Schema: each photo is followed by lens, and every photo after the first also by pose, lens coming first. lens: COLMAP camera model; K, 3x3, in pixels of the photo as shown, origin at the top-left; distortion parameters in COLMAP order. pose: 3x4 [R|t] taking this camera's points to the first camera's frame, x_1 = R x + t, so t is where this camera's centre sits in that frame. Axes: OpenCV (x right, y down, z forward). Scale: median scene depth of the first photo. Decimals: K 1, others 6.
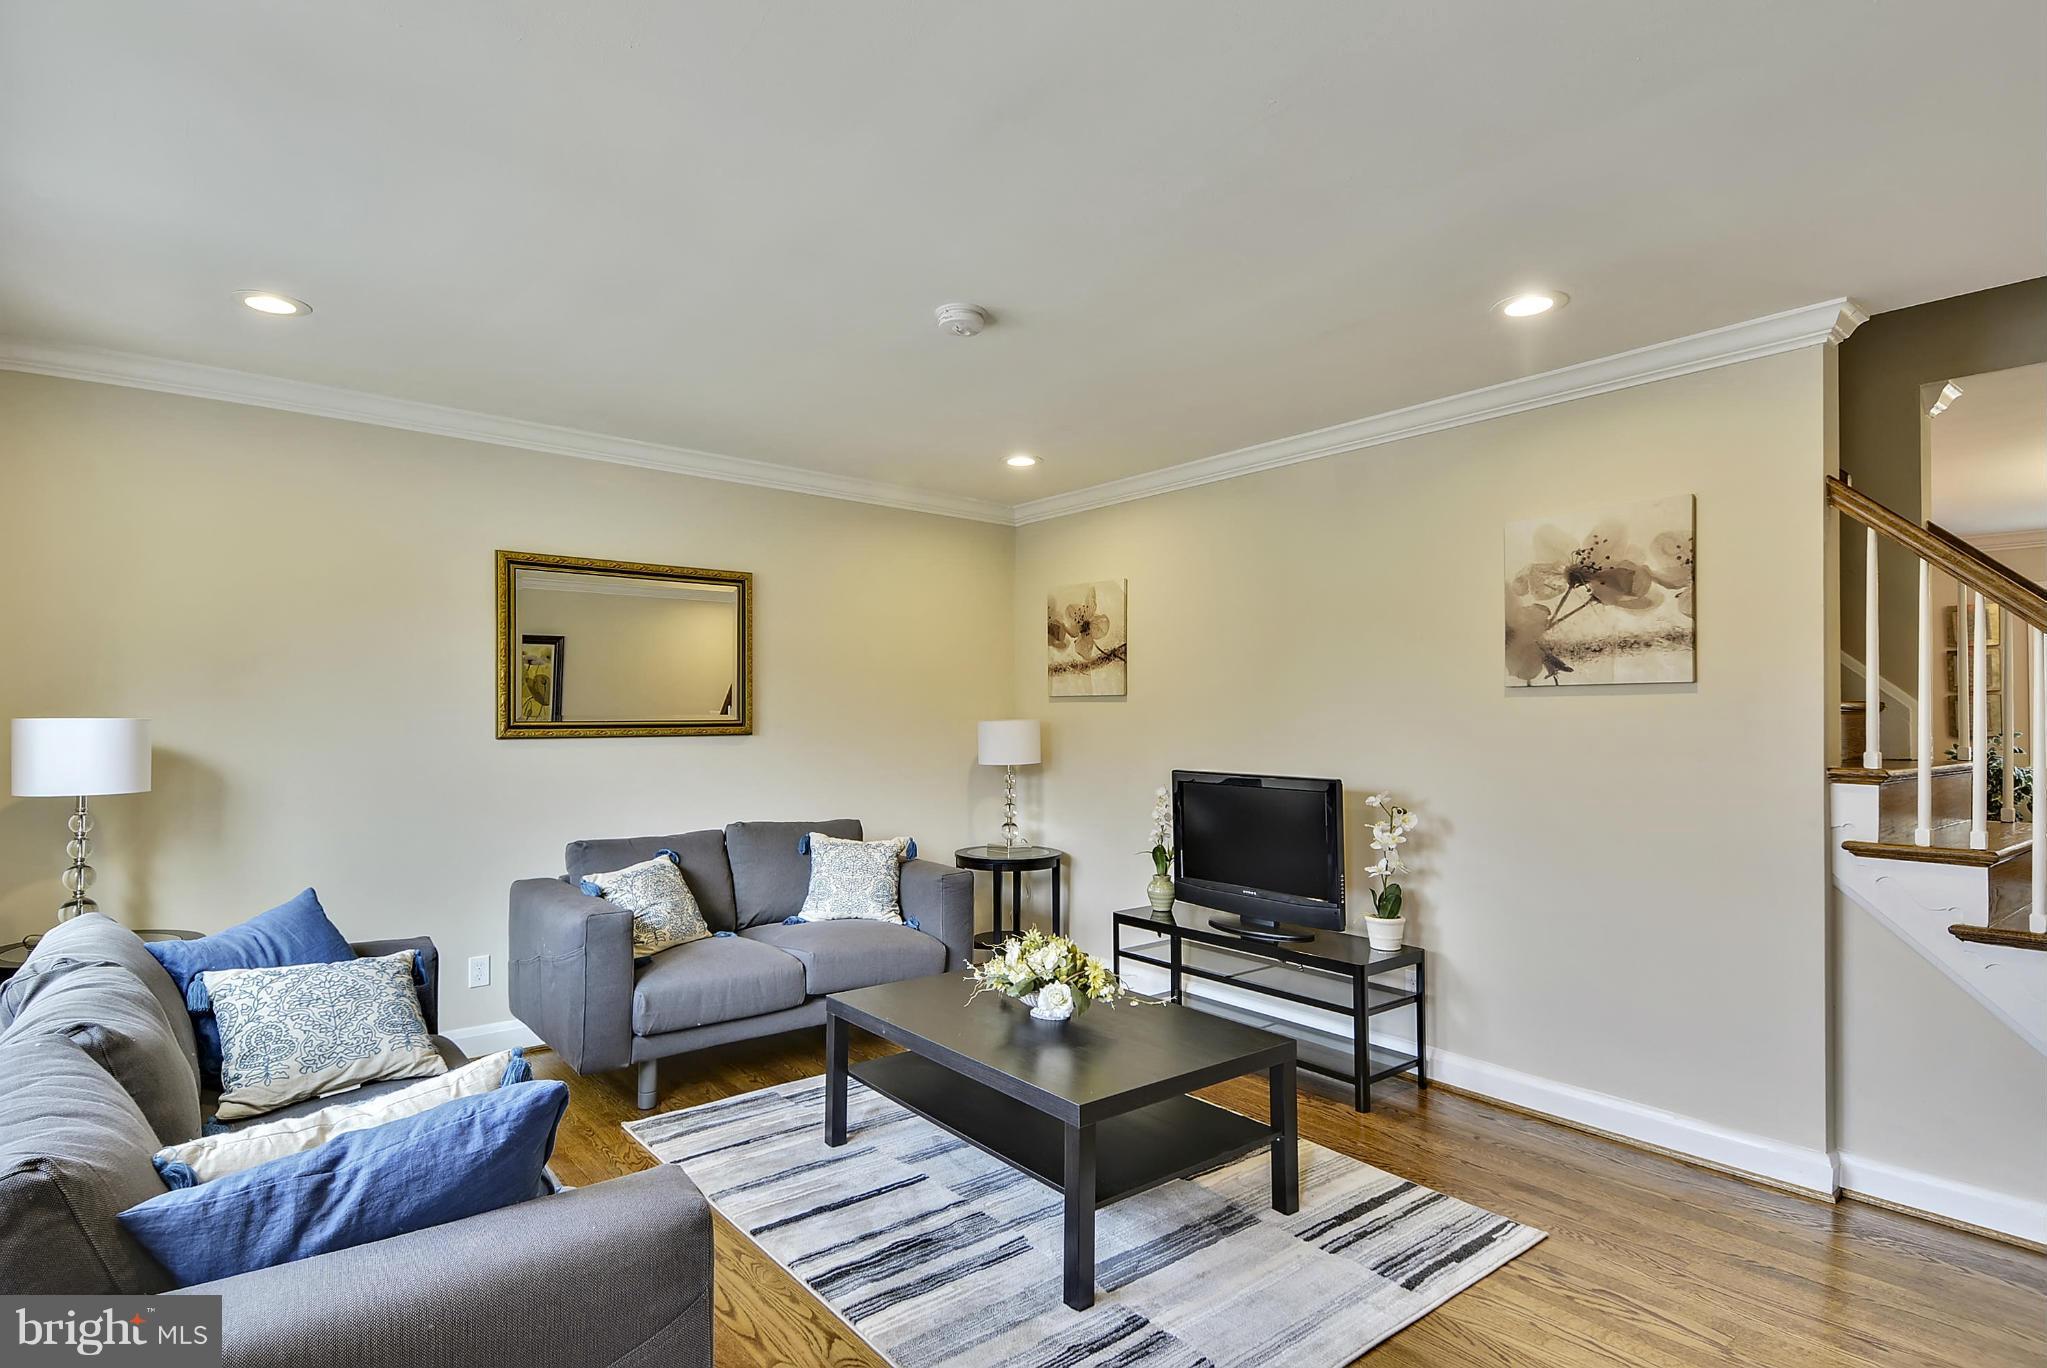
lens RADIAL K [[1073.6, 0, 1034.7], [0, 1073.6, 709.6], [0, 0, 1]] dist [0.083071, -0.064380]
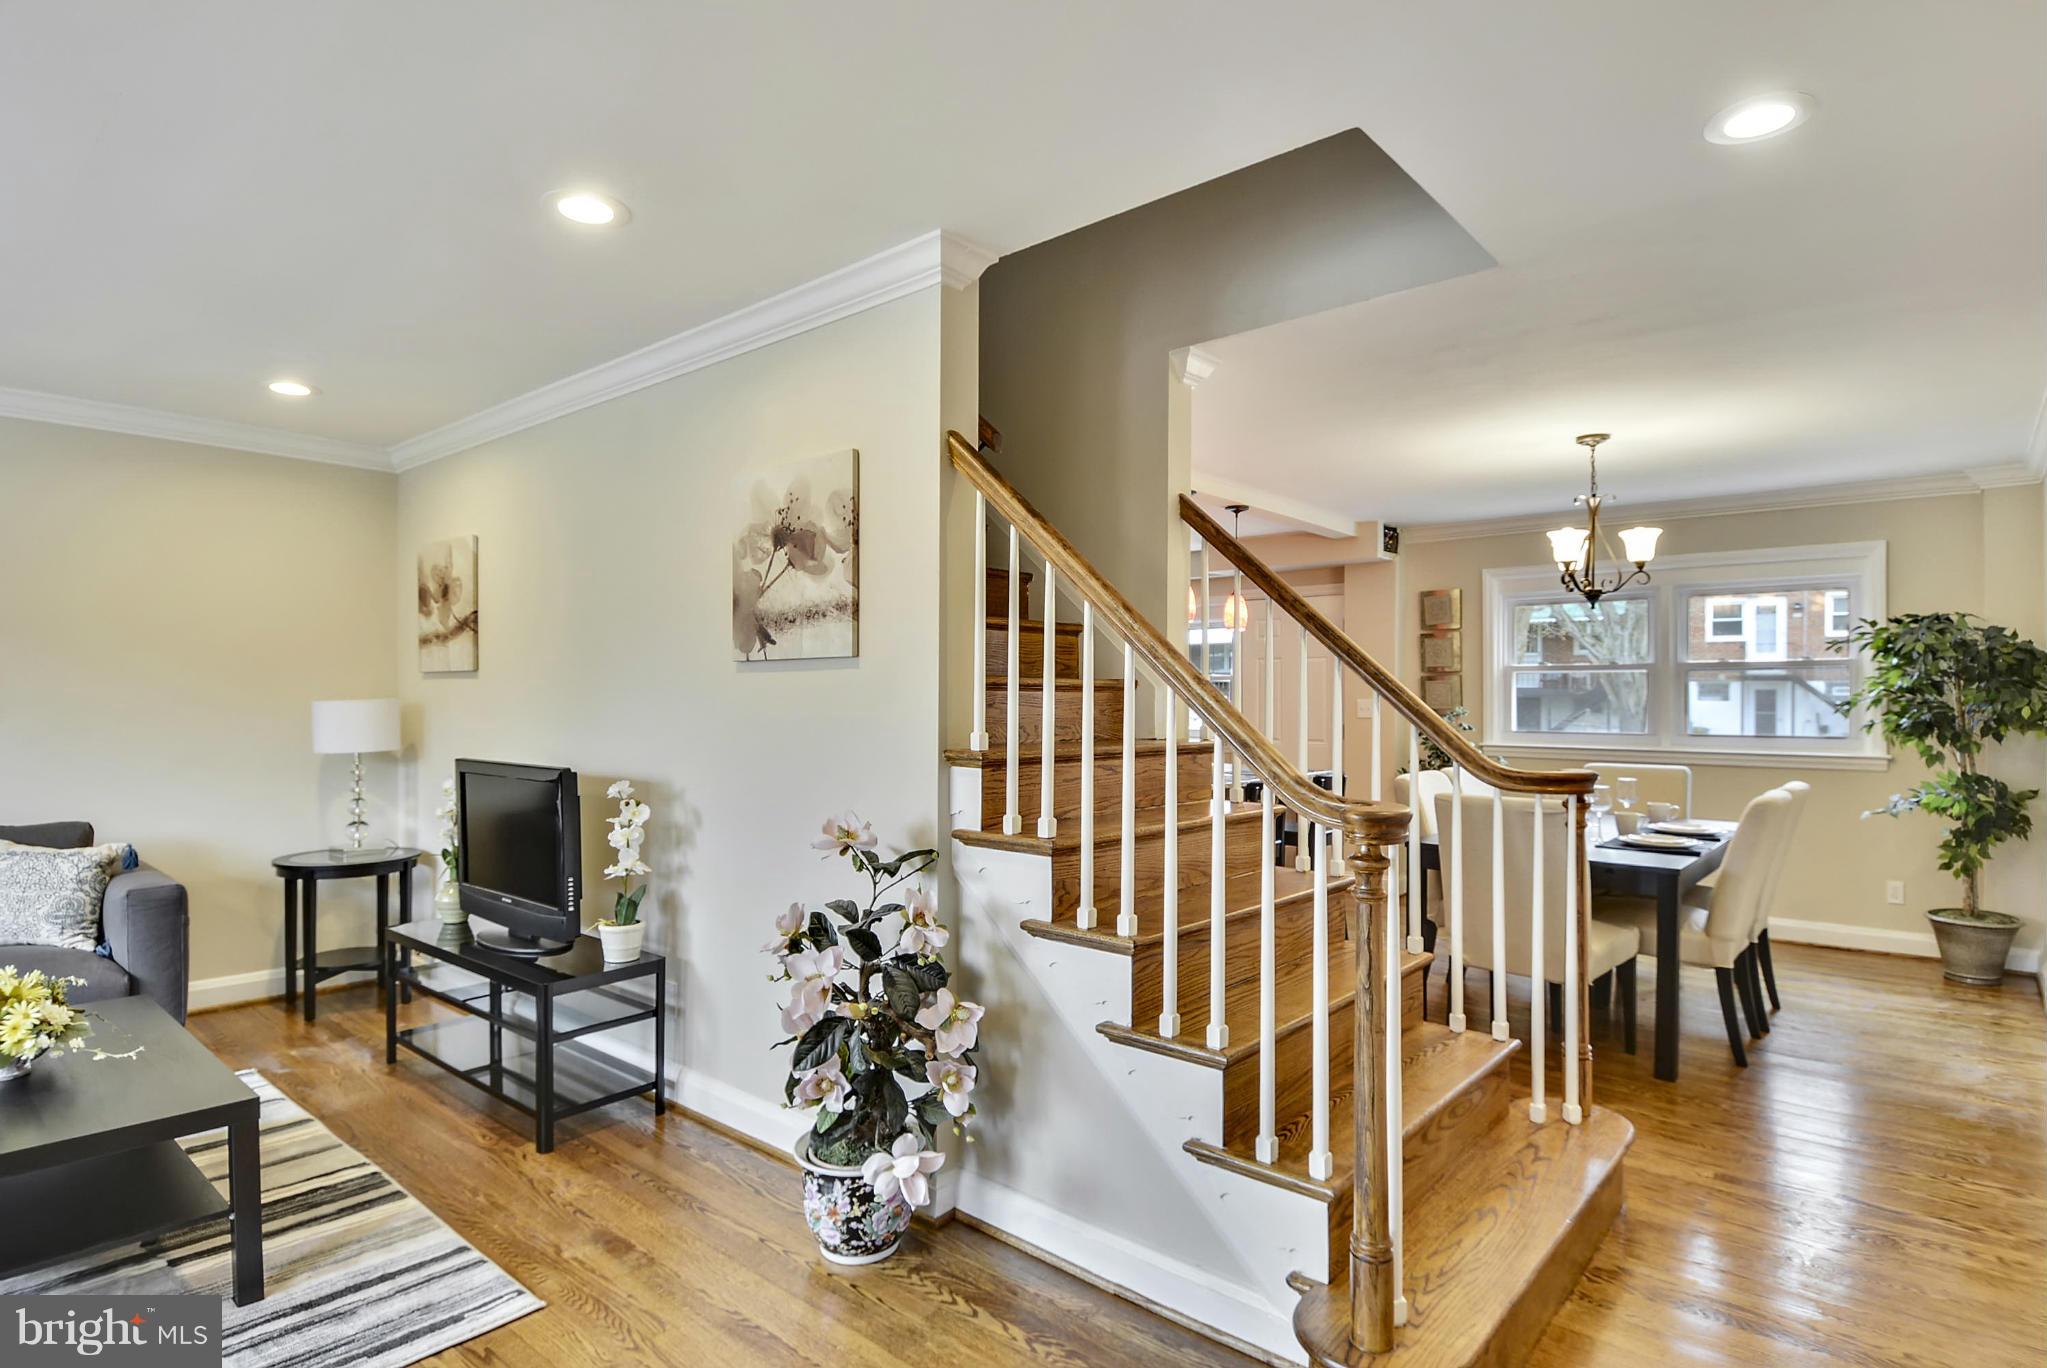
lens RADIAL K [[1073.6, 0, 1034.7], [0, 1073.6, 709.6], [0, 0, 1]] dist [0.083071, -0.064380]
pose [[0.986867, -0.002054, 0.161519, 0.540359], [-0.000833, 0.999841, 0.017808, 0.002660], [-0.161530, -0.017709, 0.986709, 0.083946]]
